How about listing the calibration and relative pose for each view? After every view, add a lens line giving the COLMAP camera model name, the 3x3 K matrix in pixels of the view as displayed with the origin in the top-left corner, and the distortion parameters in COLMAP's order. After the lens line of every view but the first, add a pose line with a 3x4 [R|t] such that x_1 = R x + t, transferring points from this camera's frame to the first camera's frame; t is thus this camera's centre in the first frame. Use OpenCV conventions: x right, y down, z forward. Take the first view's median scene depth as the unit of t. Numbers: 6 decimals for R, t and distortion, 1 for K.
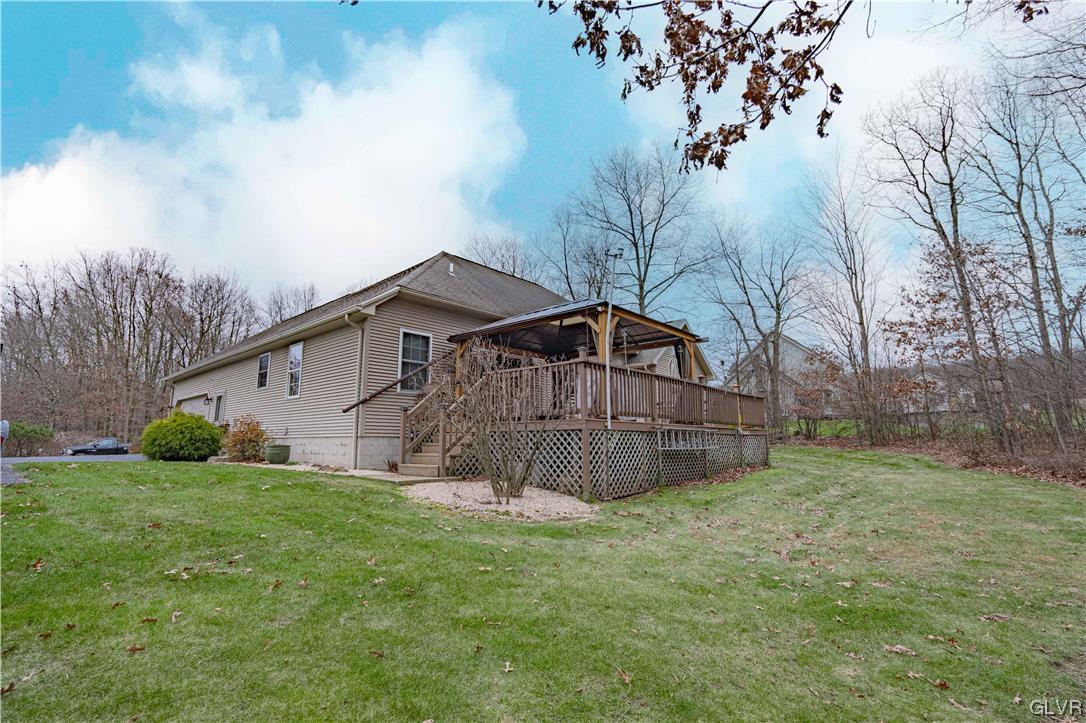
lens RADIAL K [[514.1, 0, 543.0], [0, 514.1, 361.5], [0, 0, 1]] dist [-0.000352, 0.000105]
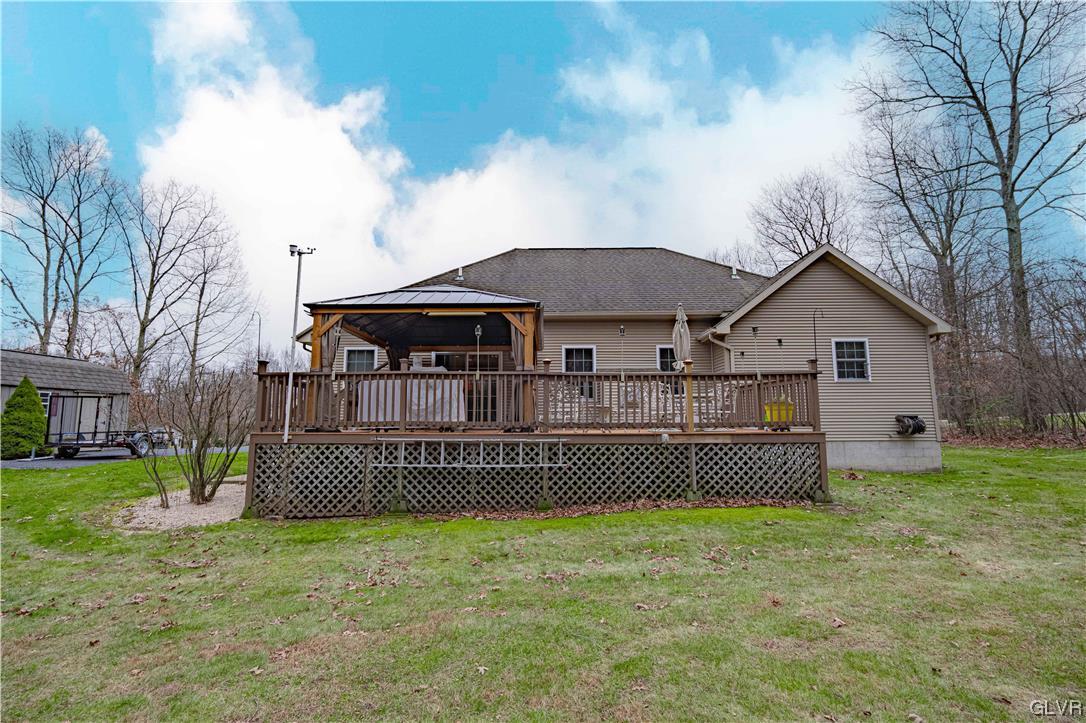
lens RADIAL K [[538.7, 0, 543.0], [0, 538.7, 361.5], [0, 0, 1]] dist [-0.003828, -0.000763]
pose [[0.541509, -0.160993, -0.825136, 0.549485], [0.137566, 0.985232, -0.101949, 0.065086], [0.829363, -0.058304, 0.555659, 0.371375]]
